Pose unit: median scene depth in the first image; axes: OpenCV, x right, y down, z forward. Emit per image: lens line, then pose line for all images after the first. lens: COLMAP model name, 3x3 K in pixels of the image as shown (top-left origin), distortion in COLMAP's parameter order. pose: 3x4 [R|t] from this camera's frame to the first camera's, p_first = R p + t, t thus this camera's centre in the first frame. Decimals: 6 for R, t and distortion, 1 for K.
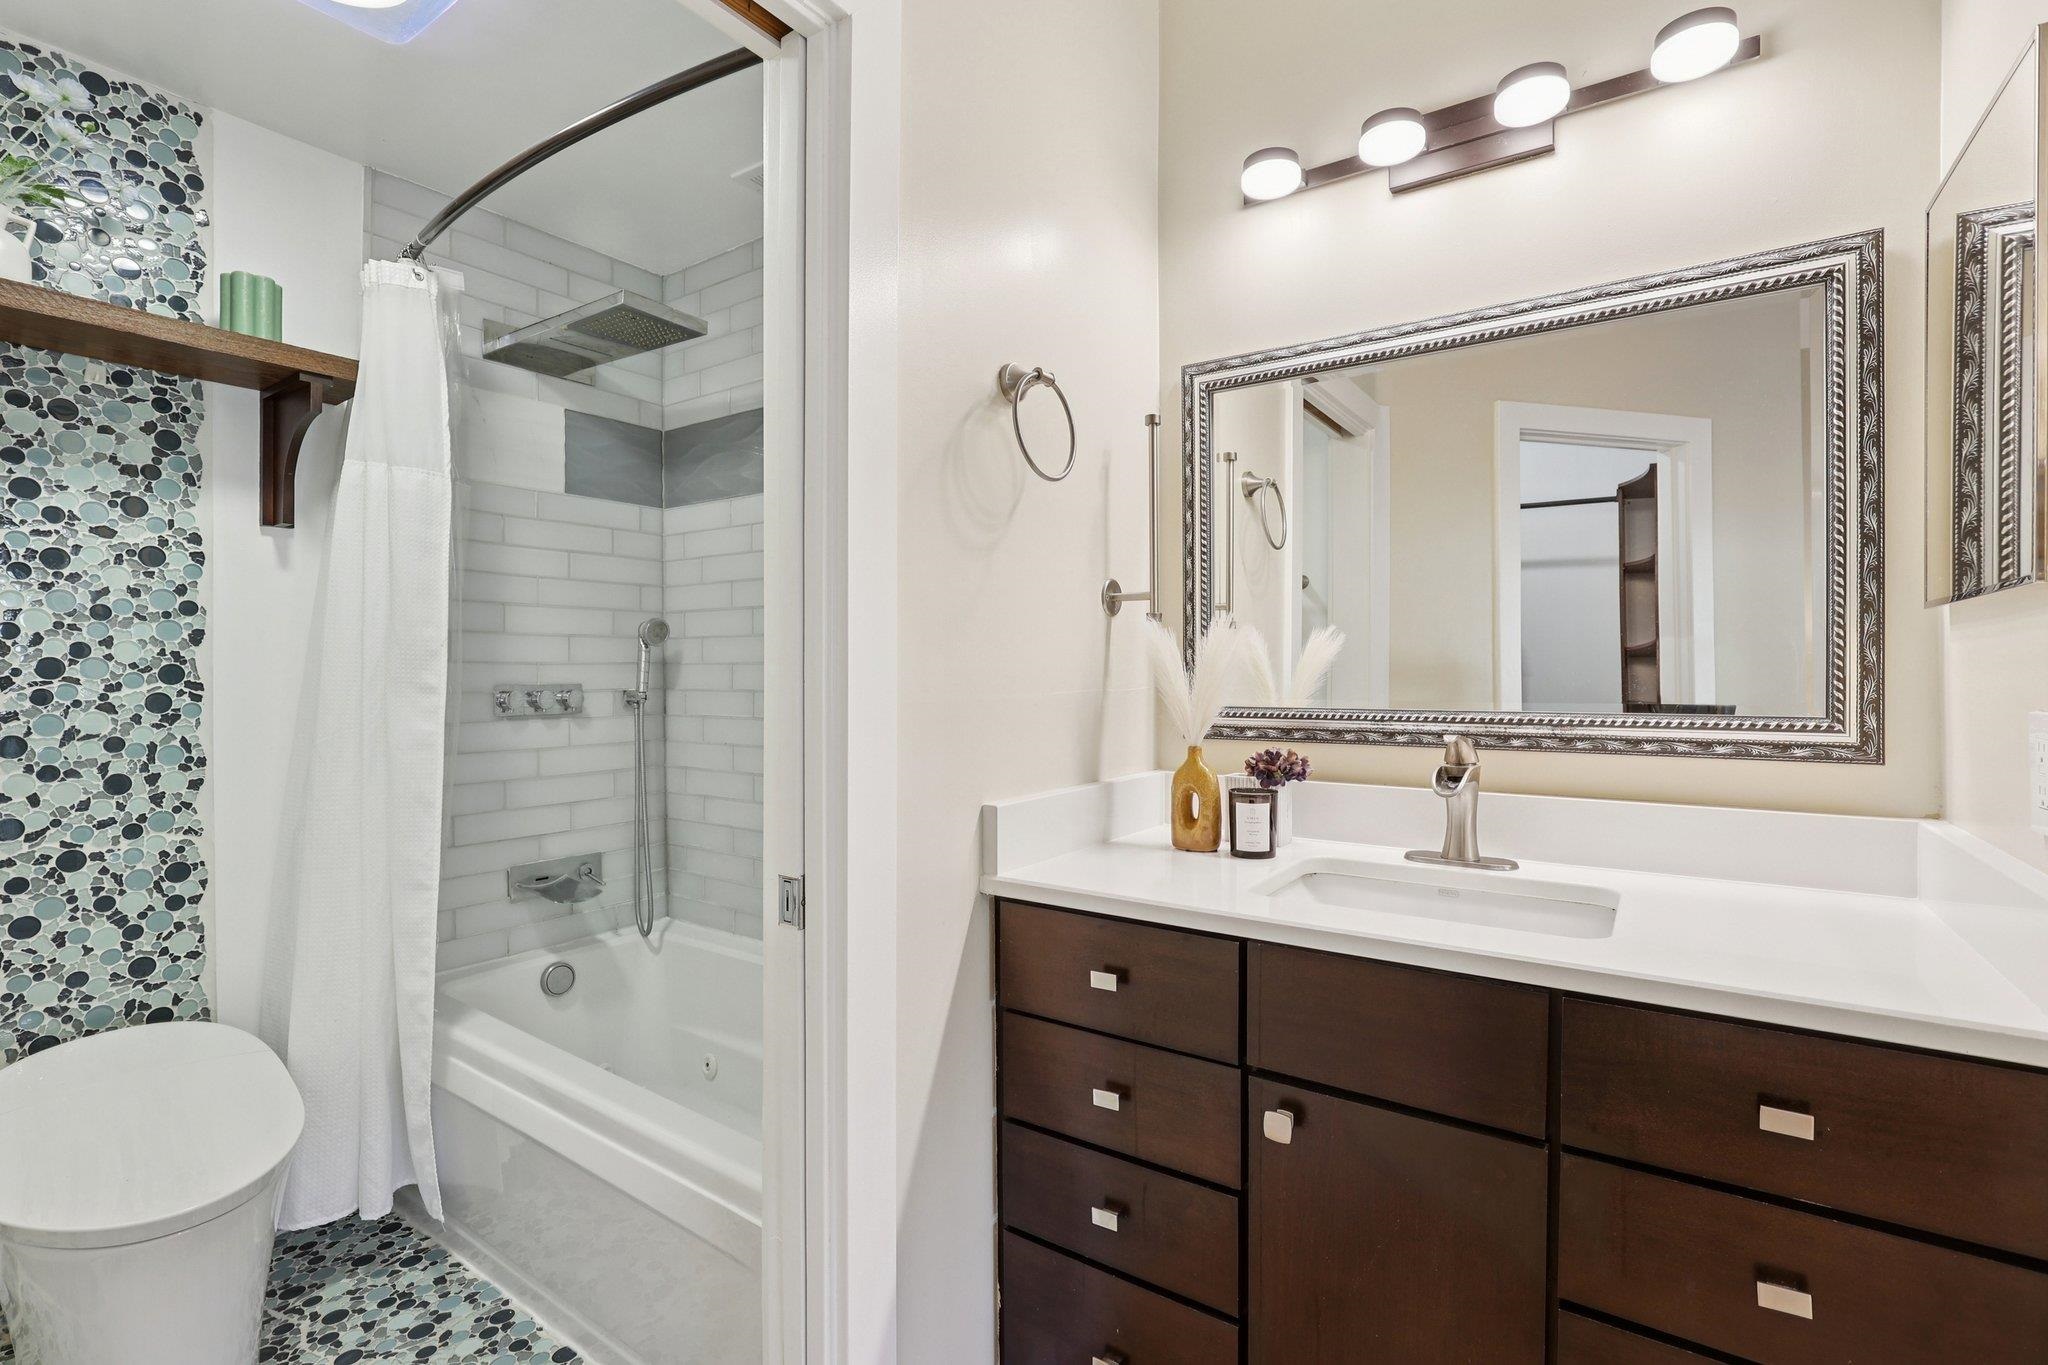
lens RADIAL K [[934.9, 0, 1010.3], [0, 934.9, 681.0], [0, 0, 1]] dist [-0.028480, 0.007831]
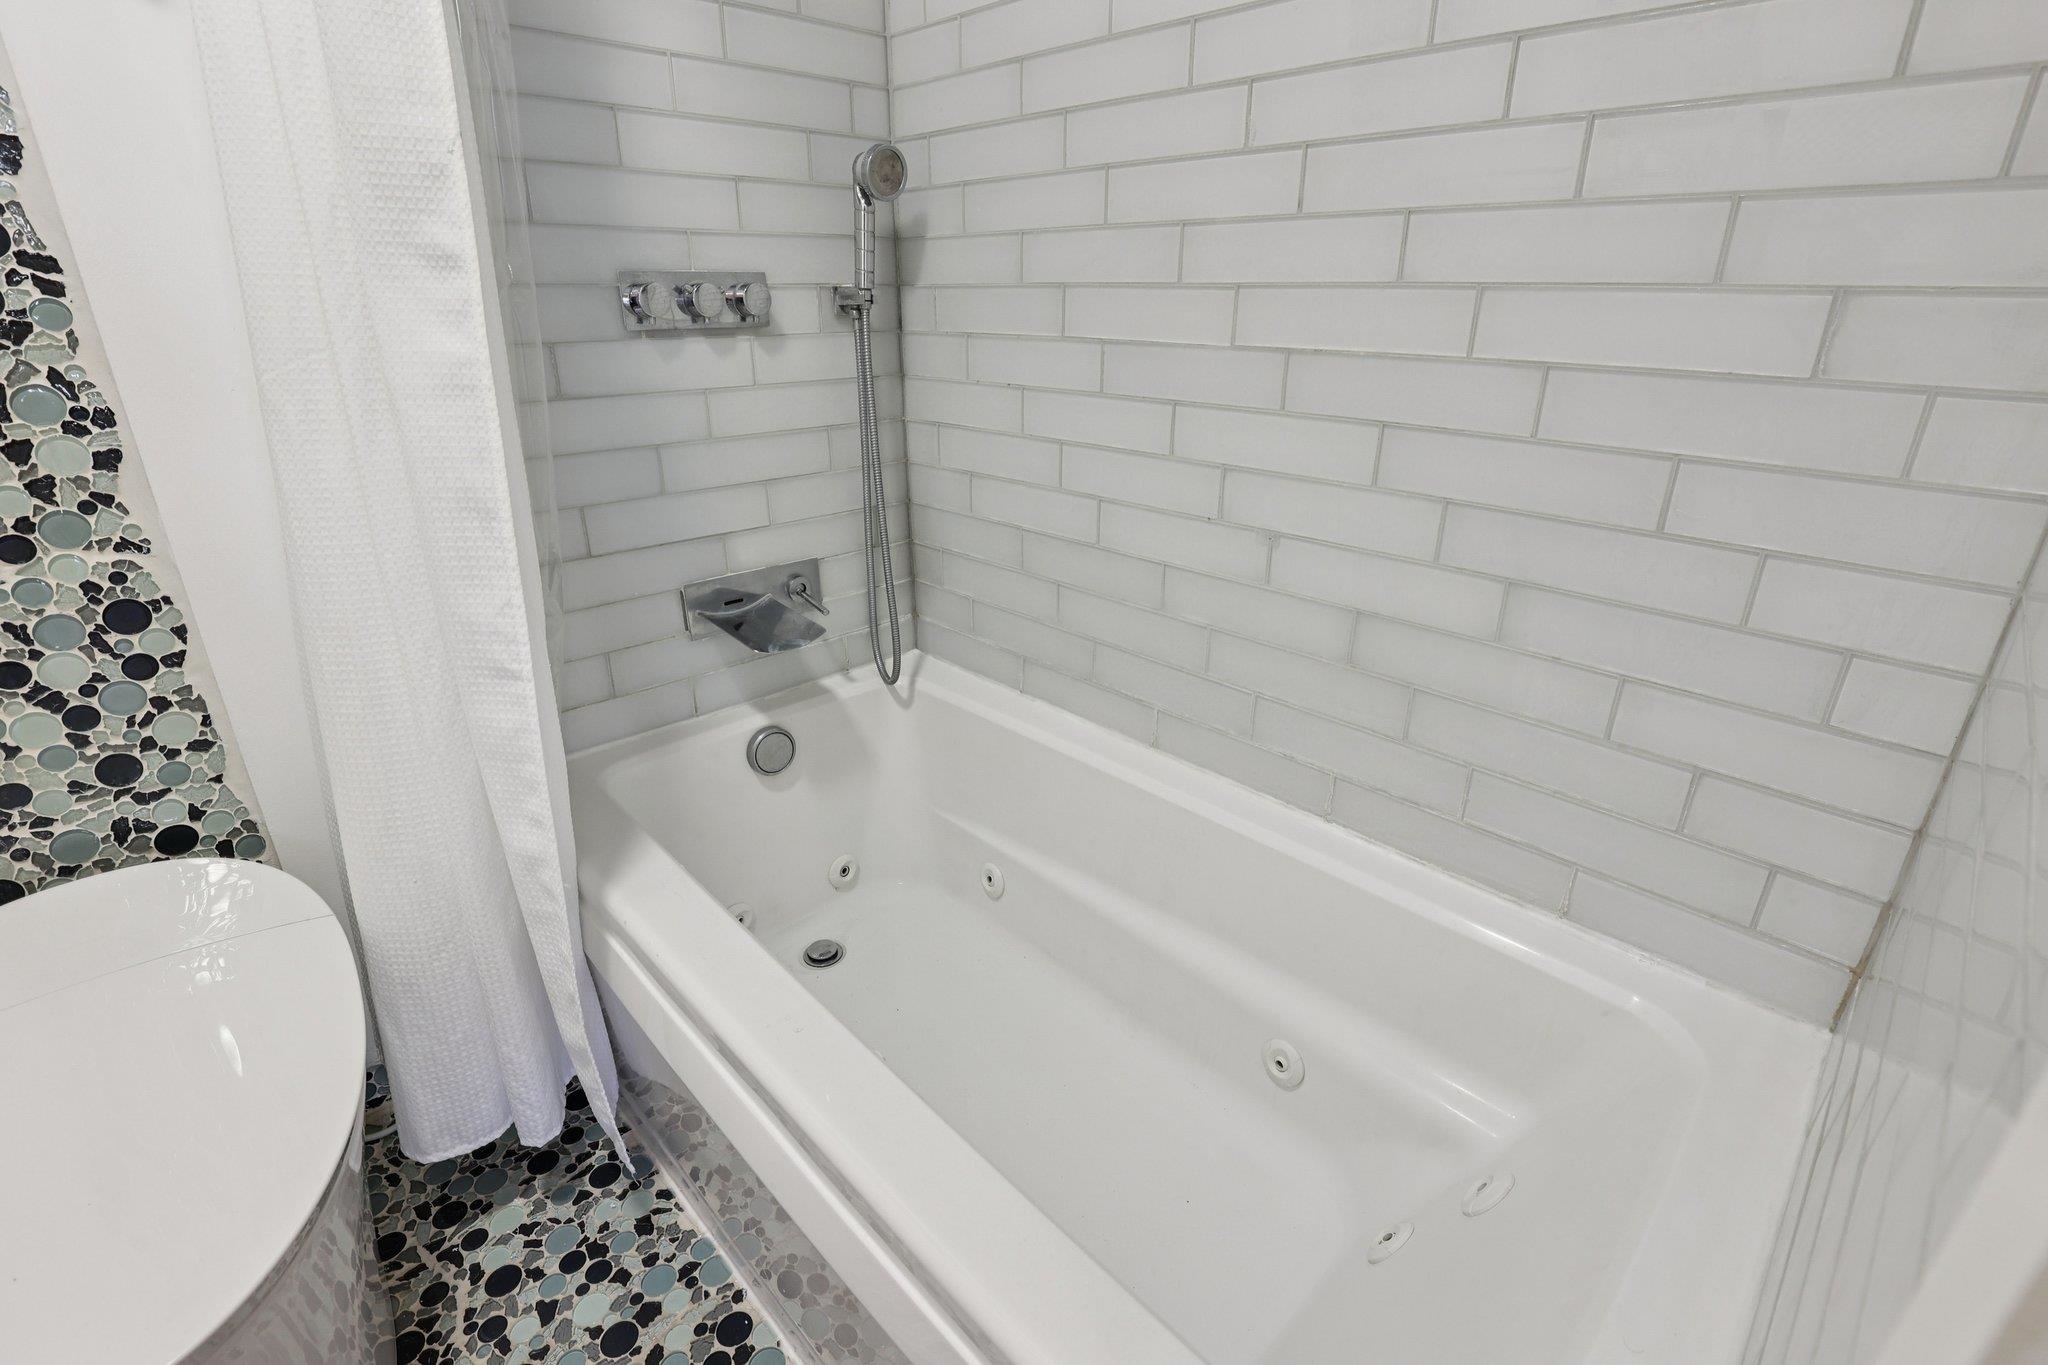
lens RADIAL K [[934.9, 0, 1014.6], [0, 934.9, 677.1], [0, 0, 1]] dist [-0.028480, 0.007831]
pose [[0.981273, 0.072707, -0.178375, -0.222131], [-0.001633, 0.929135, 0.369737, 0.026776], [0.192617, -0.362521, 0.911854, 0.488222]]
